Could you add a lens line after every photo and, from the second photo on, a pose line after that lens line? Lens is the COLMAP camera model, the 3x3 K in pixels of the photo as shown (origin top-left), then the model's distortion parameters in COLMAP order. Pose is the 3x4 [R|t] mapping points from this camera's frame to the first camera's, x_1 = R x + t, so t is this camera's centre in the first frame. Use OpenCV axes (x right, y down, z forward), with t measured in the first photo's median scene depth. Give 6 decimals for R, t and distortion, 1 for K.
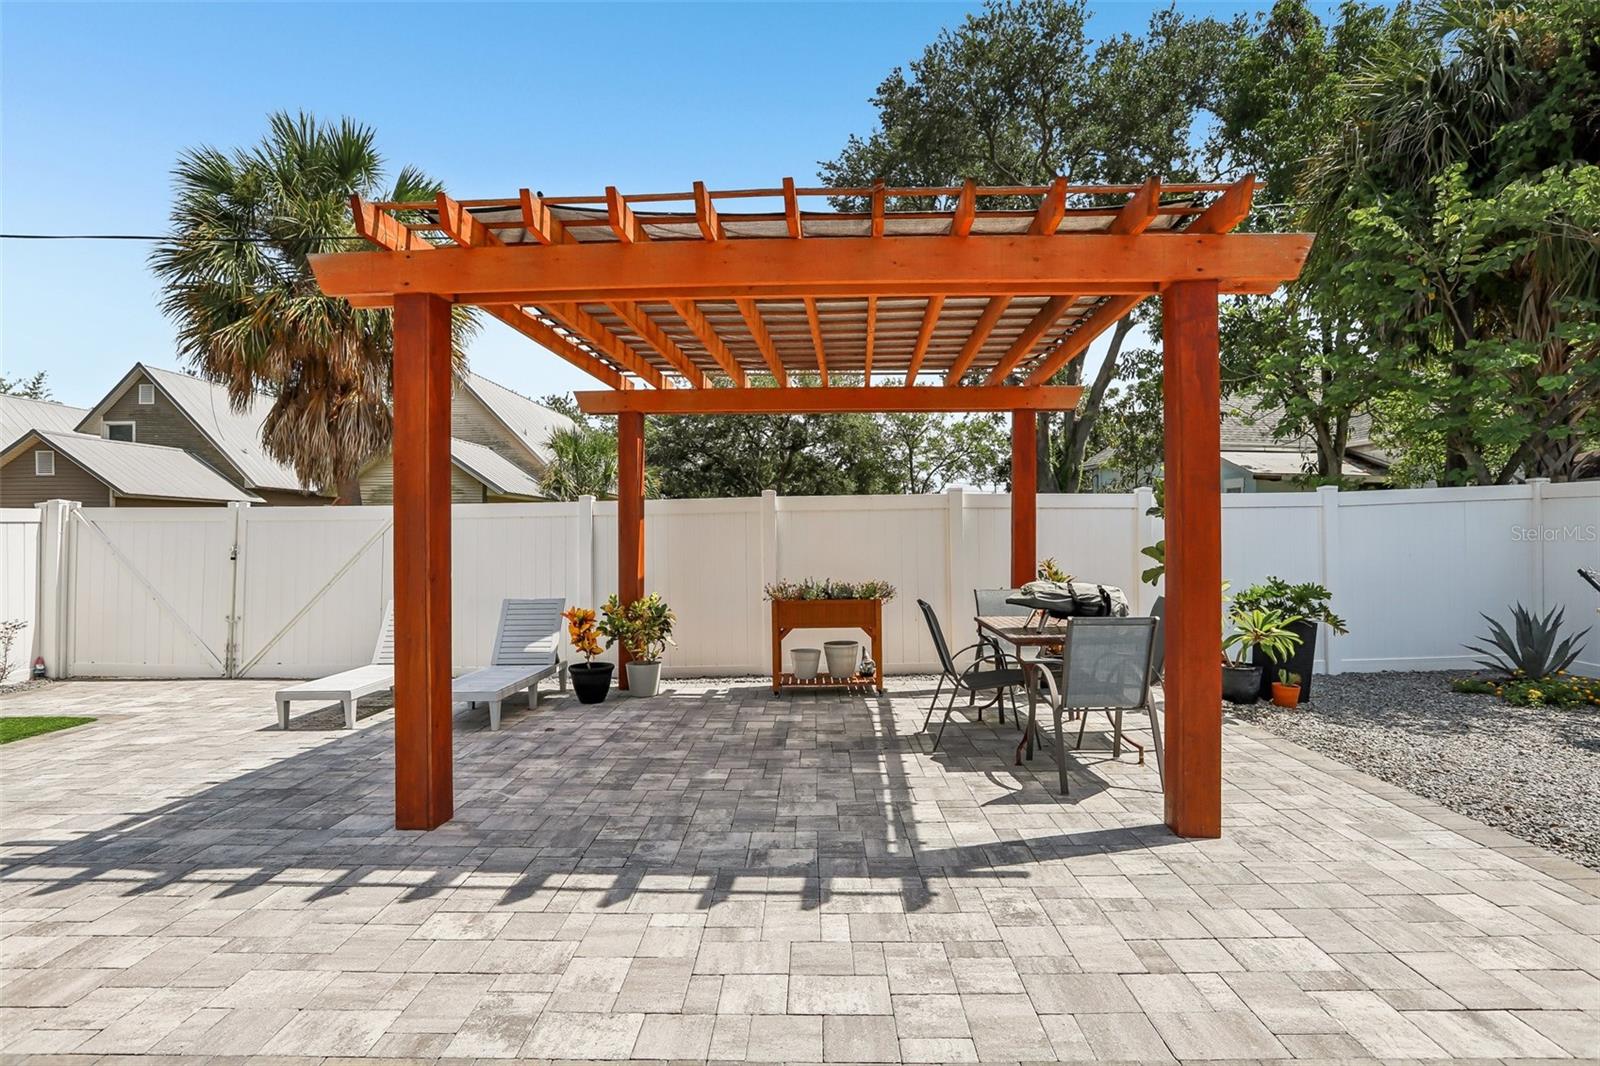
lens RADIAL K [[794.4, 0, 798.0], [0, 794.4, 535.5], [0, 0, 1]] dist [-0.046948, 0.022840]
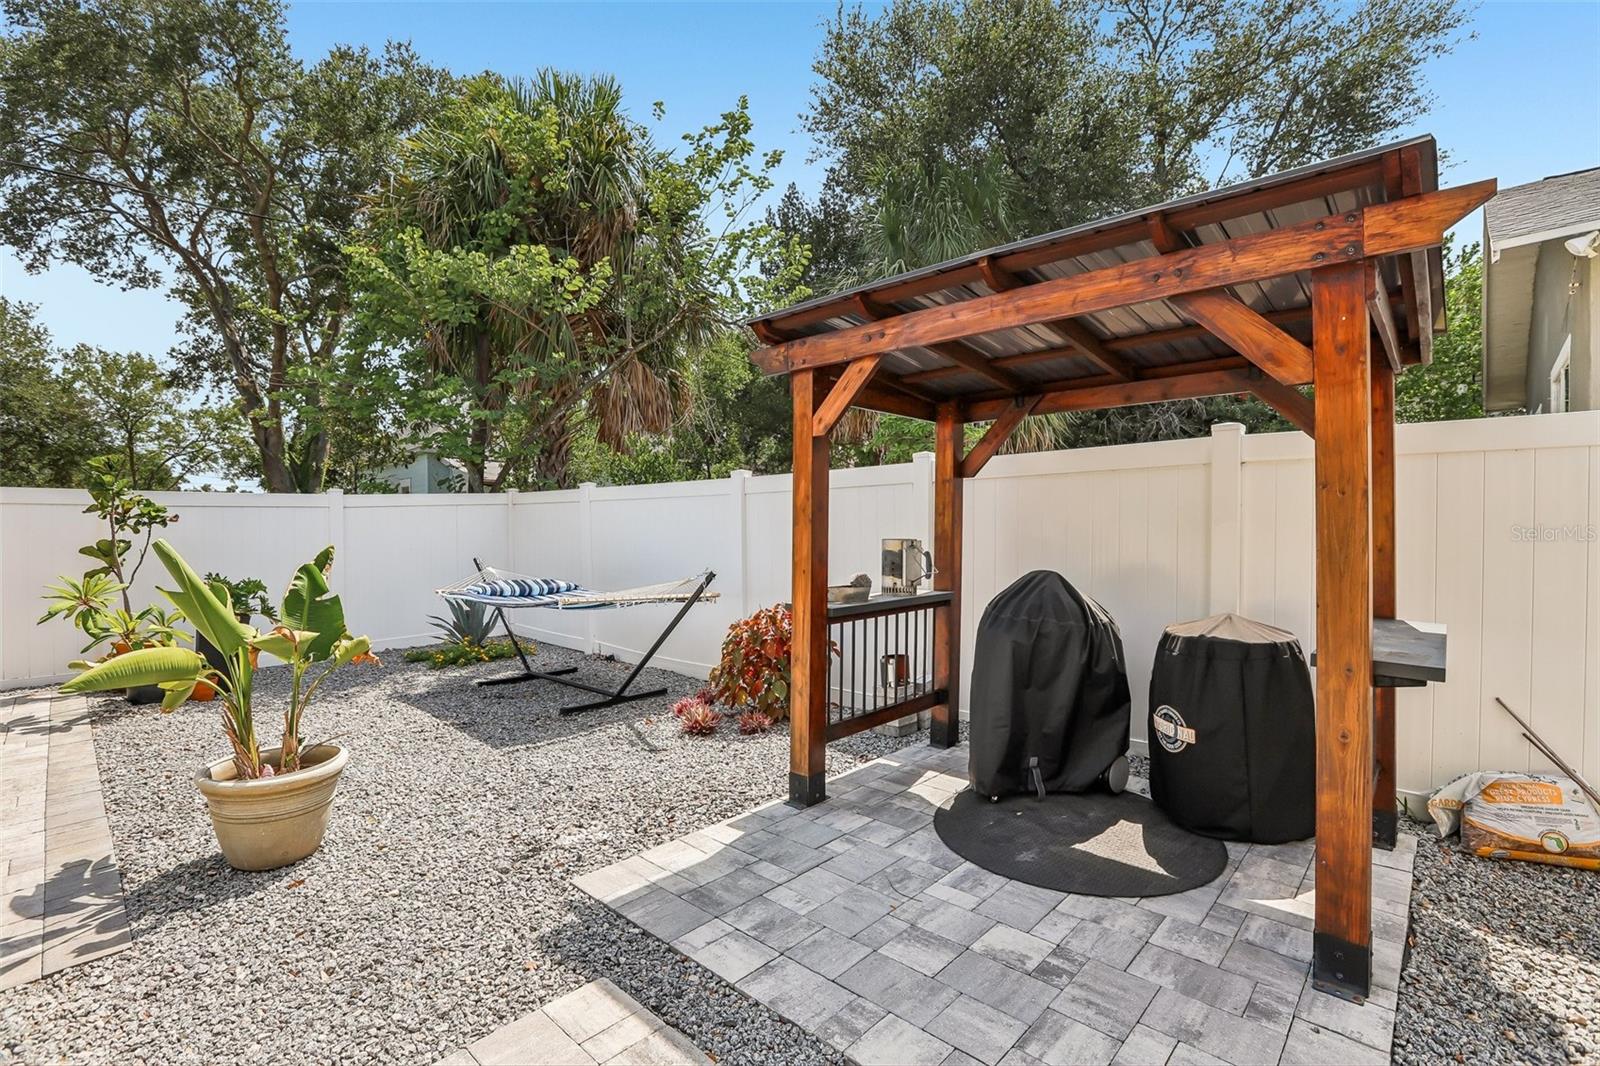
lens RADIAL K [[722.7, 0, 797.9], [0, 722.7, 534.1], [0, 0, 1]] dist [-0.046356, 0.013246]
pose [[0.655121, -0.007494, 0.755487, 0.649781], [0.007506, 0.999966, 0.003411, 0.005894], [-0.755487, 0.003436, 0.655155, -0.292276]]
